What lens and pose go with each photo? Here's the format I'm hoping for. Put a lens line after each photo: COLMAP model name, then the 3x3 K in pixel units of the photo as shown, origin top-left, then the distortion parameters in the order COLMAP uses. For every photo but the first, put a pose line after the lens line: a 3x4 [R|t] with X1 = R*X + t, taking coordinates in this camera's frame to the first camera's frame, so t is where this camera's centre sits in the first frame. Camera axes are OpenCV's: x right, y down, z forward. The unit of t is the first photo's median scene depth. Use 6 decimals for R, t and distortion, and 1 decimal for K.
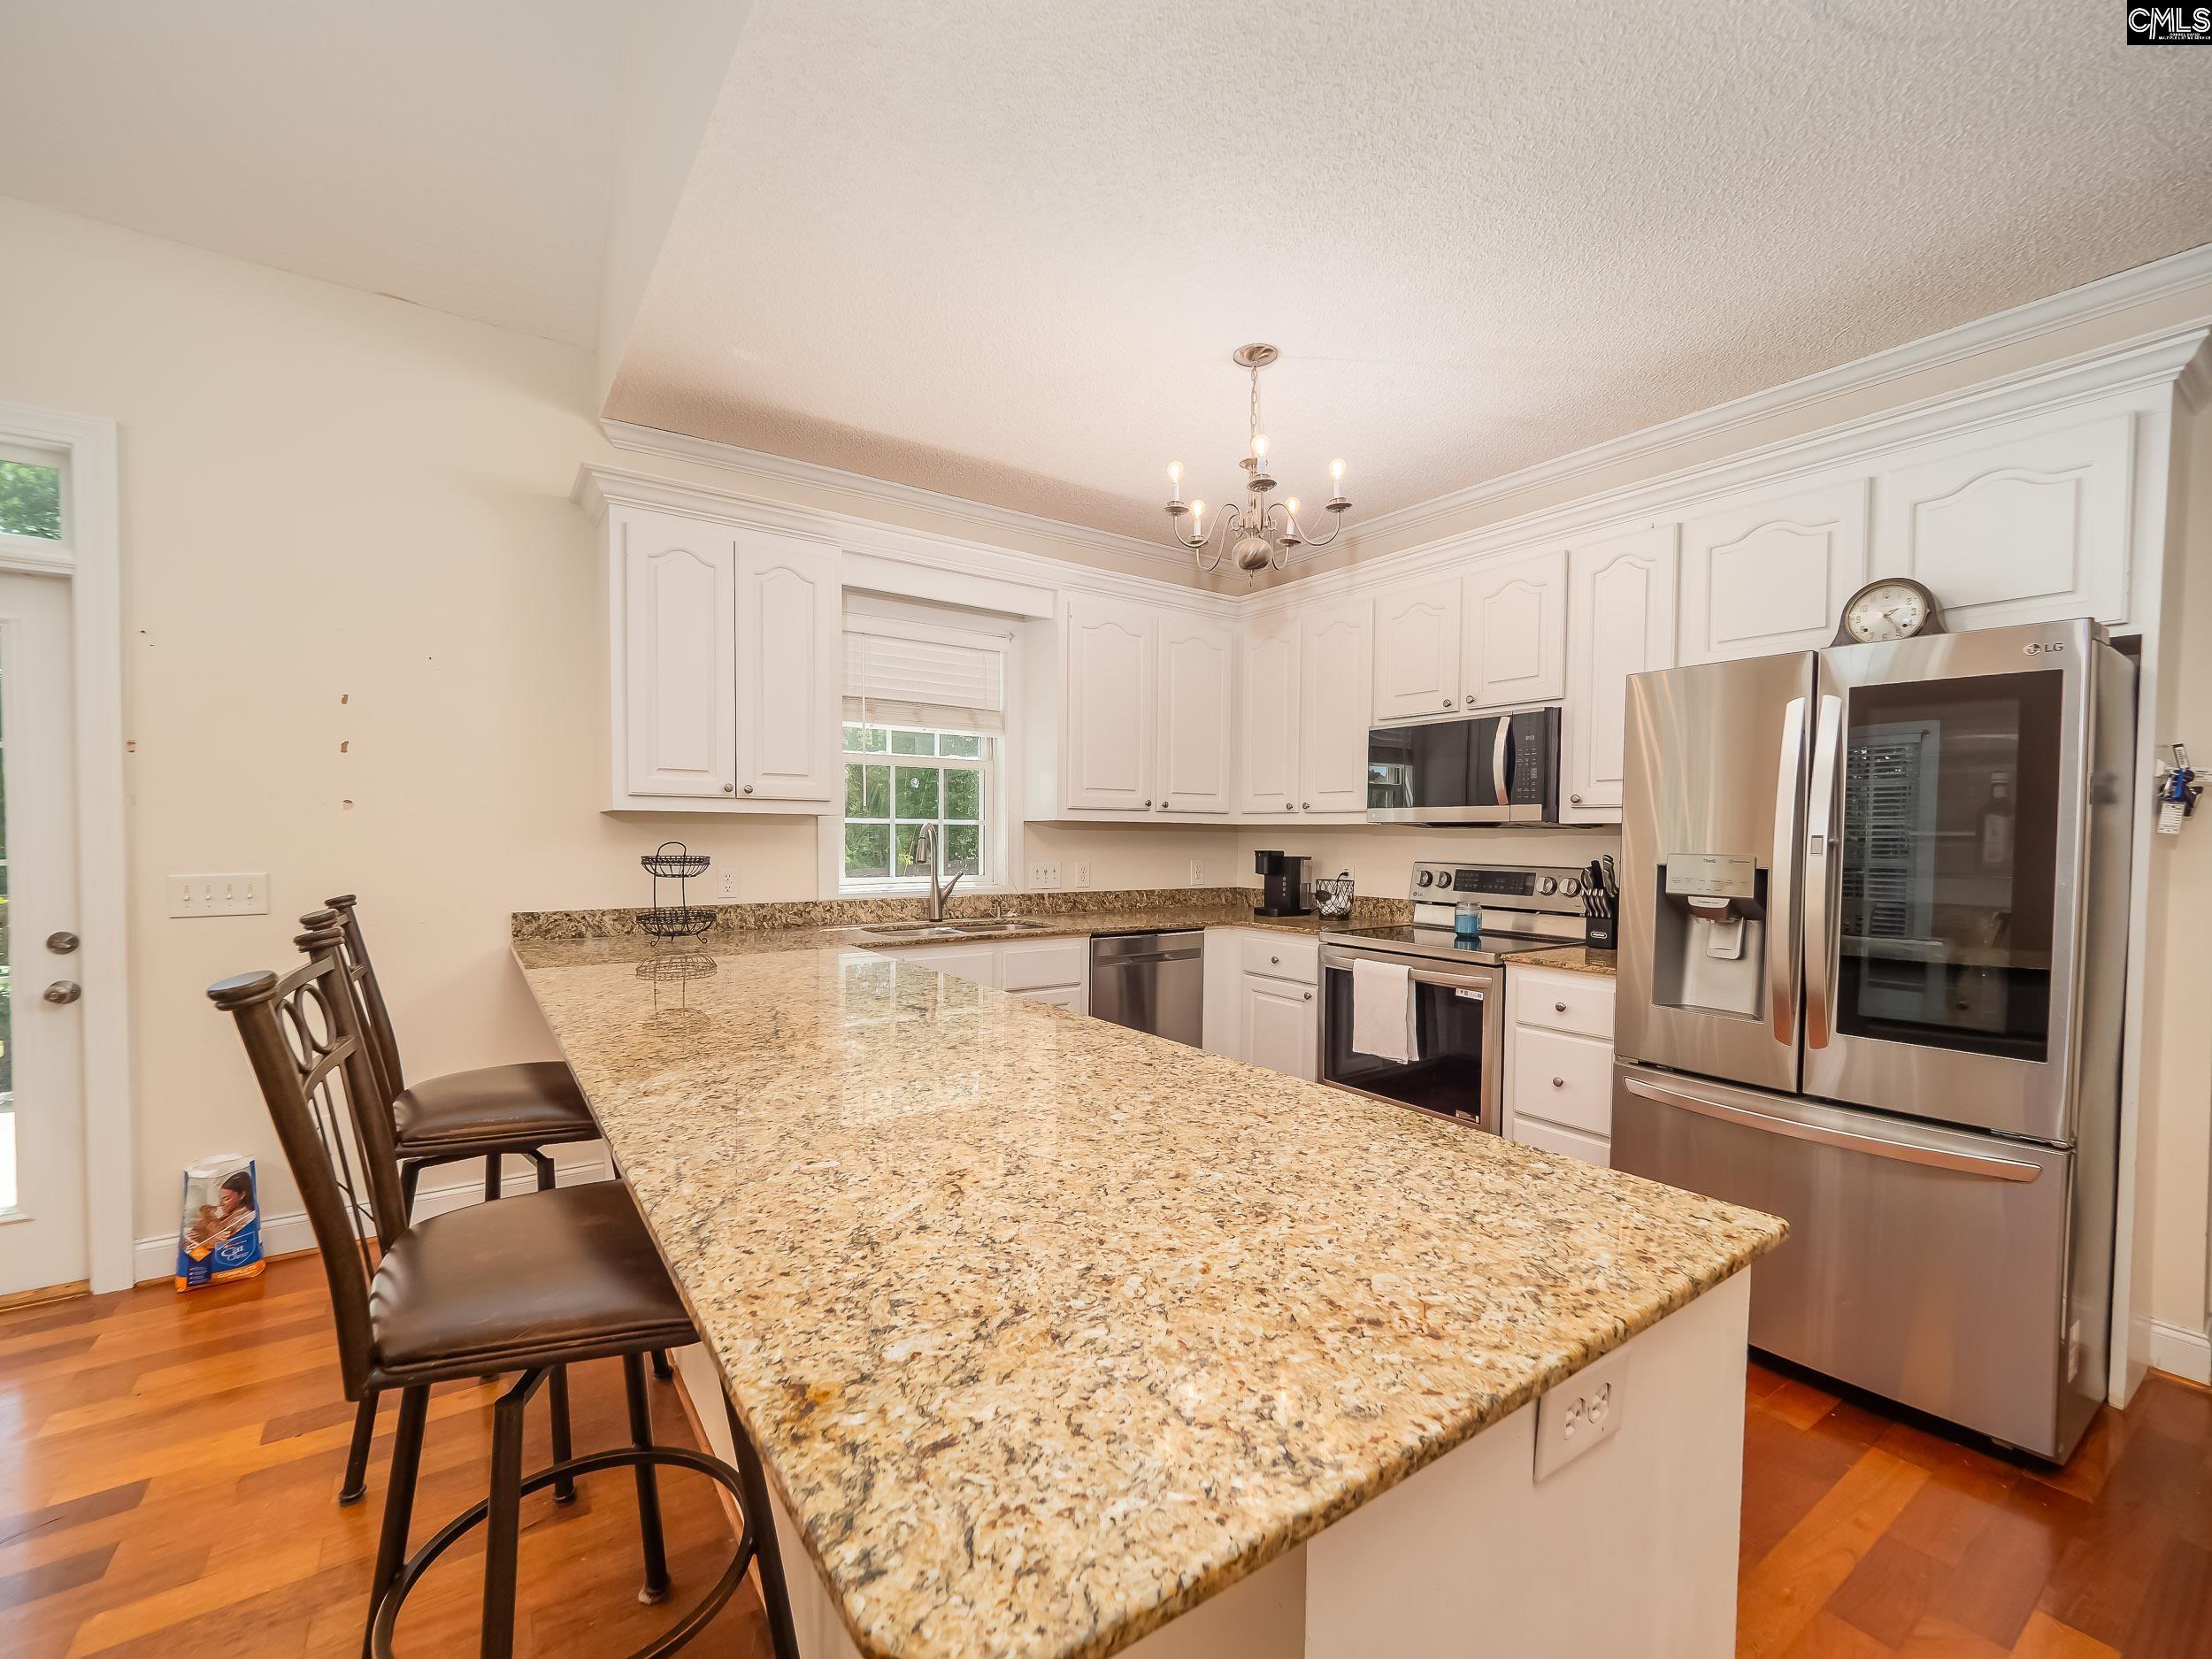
lens RADIAL K [[925.7, 0, 1114.6], [0, 925.7, 854.6], [0, 0, 1]] dist [0.001686, 0.000740]
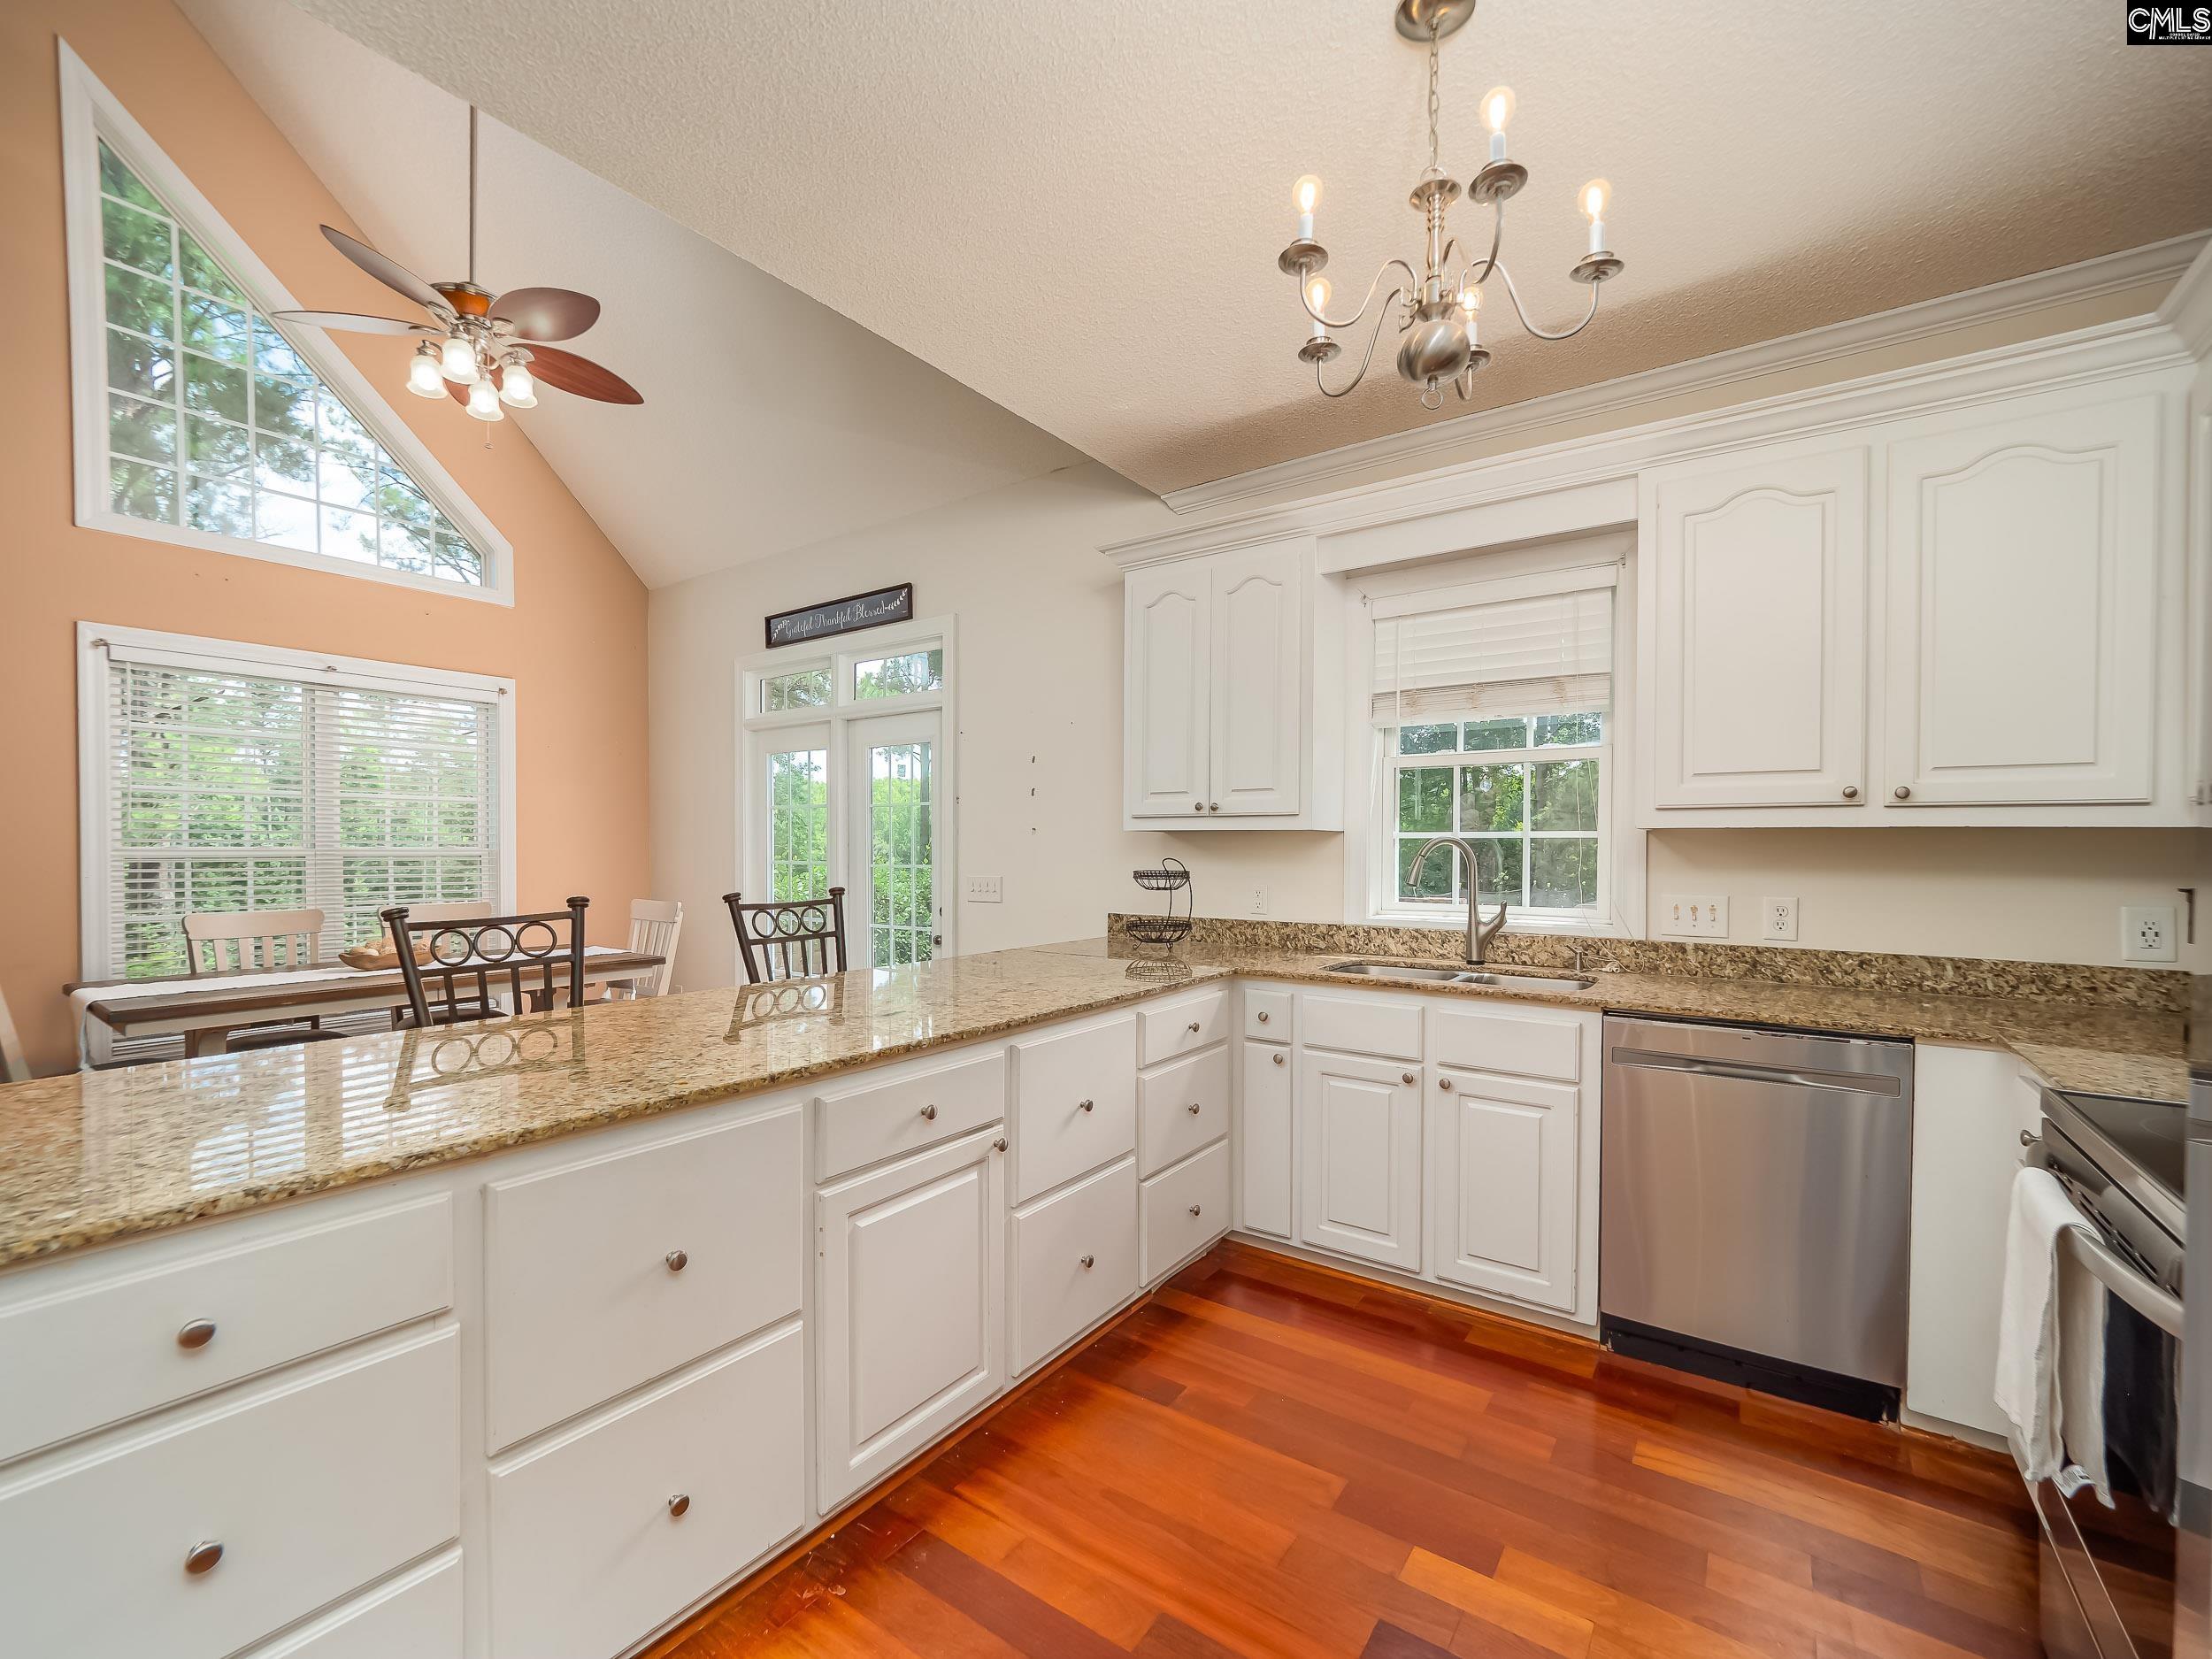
lens RADIAL K [[934.6, 0, 1099.9], [0, 934.6, 860.0], [0, 0, 1]] dist [0.003117, -0.004738]
pose [[0.329985, 0.006294, -0.943965, 0.552043], [-0.022669, 0.999742, -0.001258, -0.007923], [0.943714, 0.021814, 0.330042, 0.557770]]
